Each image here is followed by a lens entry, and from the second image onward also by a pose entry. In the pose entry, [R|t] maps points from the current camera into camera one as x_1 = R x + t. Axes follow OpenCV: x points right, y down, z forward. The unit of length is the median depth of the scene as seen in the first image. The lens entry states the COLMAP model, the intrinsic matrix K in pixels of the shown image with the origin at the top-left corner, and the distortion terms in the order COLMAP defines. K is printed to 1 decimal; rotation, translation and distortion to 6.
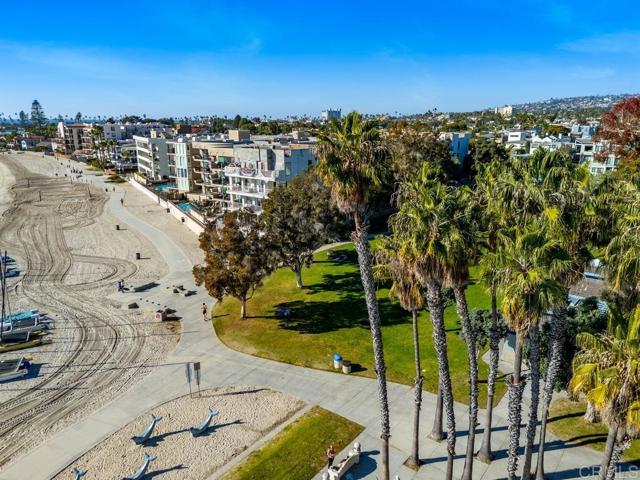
lens RADIAL K [[469.0, 0, 318.3], [0, 469.0, 238.3], [0, 0, 1]] dist [0.057693, -0.032019]
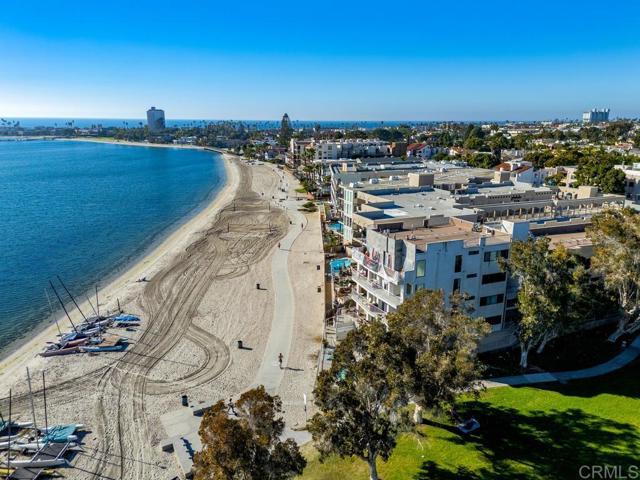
lens RADIAL K [[469.0, 0, 323.3], [0, 469.0, 238.8], [0, 0, 1]] dist [0.057693, -0.032019]
pose [[0.886095, 0.116940, -0.448509, 0.124606], [-0.117566, 0.992710, 0.026561, -0.195288], [0.448345, 0.029194, 0.893384, 0.272305]]
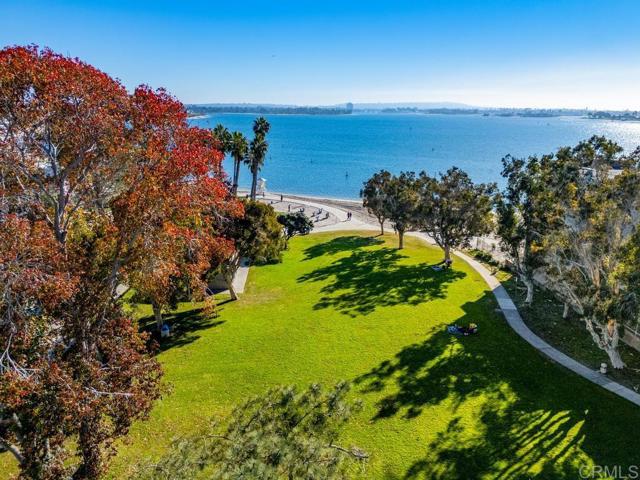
lens RADIAL K [[469.0, 0, 317.1], [0, 469.0, 240.6], [0, 0, 1]] dist [0.057693, -0.032019]
pose [[-0.744870, 0.171944, -0.644673, 0.761051], [-0.166104, 0.888014, 0.428767, -0.342146], [0.646203, 0.426459, -0.632894, 1.306966]]
